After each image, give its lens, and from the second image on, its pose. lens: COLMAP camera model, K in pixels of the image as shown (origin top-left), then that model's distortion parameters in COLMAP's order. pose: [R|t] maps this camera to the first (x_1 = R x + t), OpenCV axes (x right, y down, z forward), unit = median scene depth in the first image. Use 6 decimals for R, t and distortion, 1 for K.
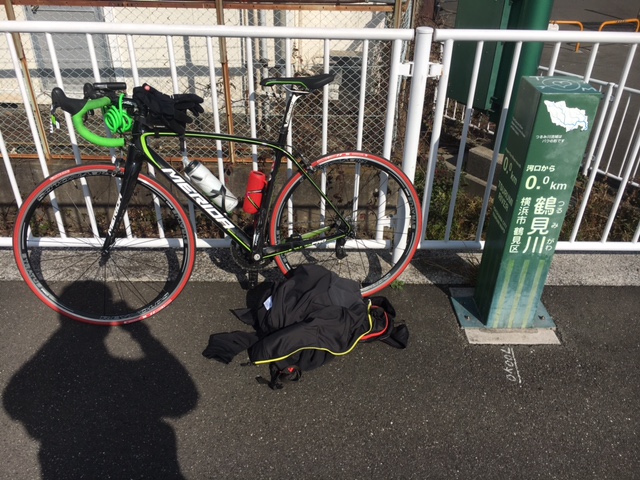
lens RADIAL K [[542.8, 0, 319.9], [0, 542.8, 240.8], [0, 0, 1]] dist [0.044952, -0.002153]
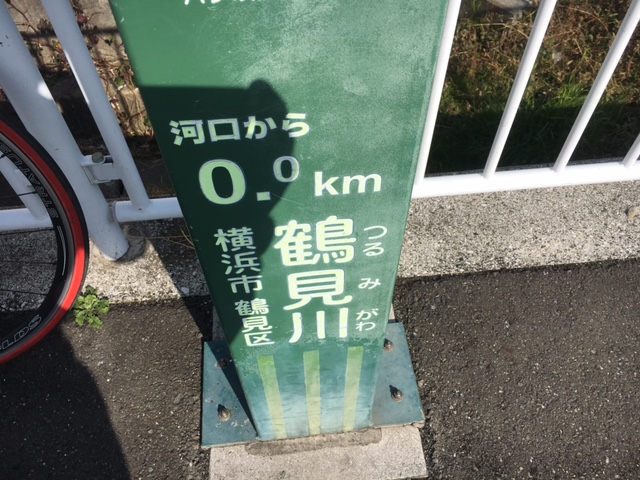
lens RADIAL K [[542.8, 0, 319.8], [0, 542.8, 240.1], [0, 0, 1]] dist [0.044952, -0.002153]
pose [[0.996041, -0.087189, 0.017335, 0.395542], [0.074192, 0.922750, 0.378191, -0.156375], [-0.048970, -0.375407, 0.925565, 0.737838]]
